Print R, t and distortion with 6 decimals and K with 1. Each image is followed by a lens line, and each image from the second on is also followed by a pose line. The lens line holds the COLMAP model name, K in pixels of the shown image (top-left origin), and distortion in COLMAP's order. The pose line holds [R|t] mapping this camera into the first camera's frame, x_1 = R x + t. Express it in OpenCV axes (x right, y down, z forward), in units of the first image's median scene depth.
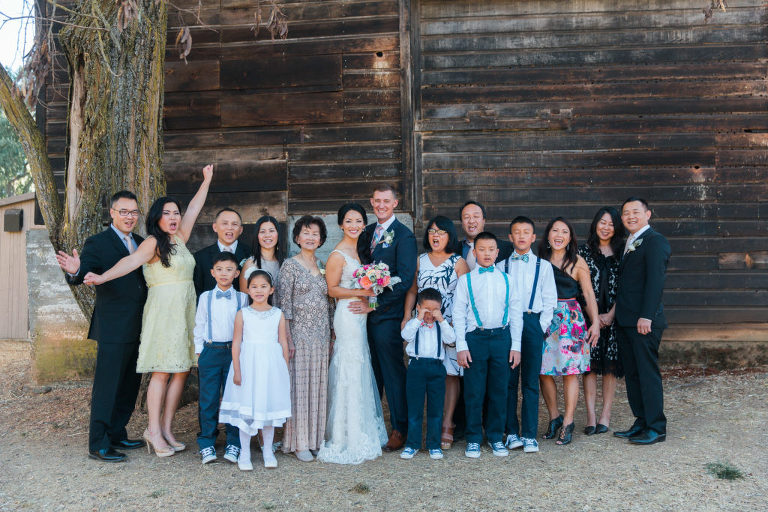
lens RADIAL K [[807.7, 0, 384.0], [0, 807.7, 256.0], [0, 0, 1]] dist [0.011097, 0.009901]
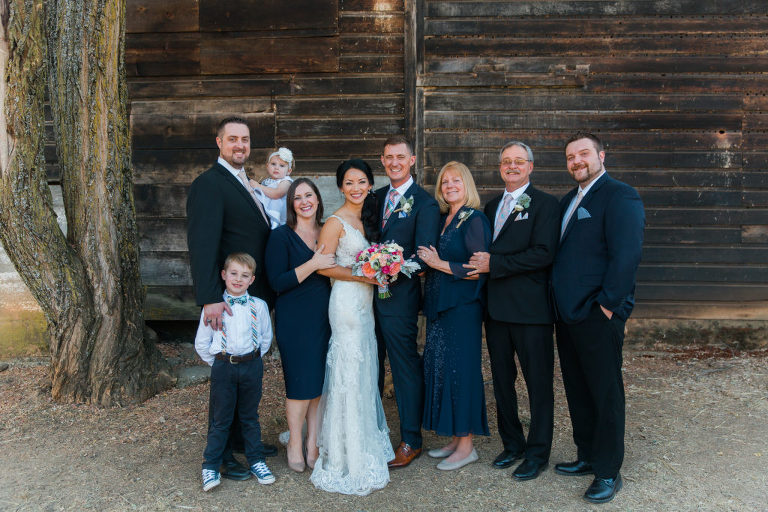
lens RADIAL K [[666.0, 0, 384.0], [0, 666.0, 256.0], [0, 0, 1]] dist [0.014056, 0.003580]
pose [[0.999060, 0.013644, 0.041137, -0.027902], [-0.016099, 0.998071, 0.059957, -0.008100], [-0.040239, -0.060563, 0.997353, 0.249538]]
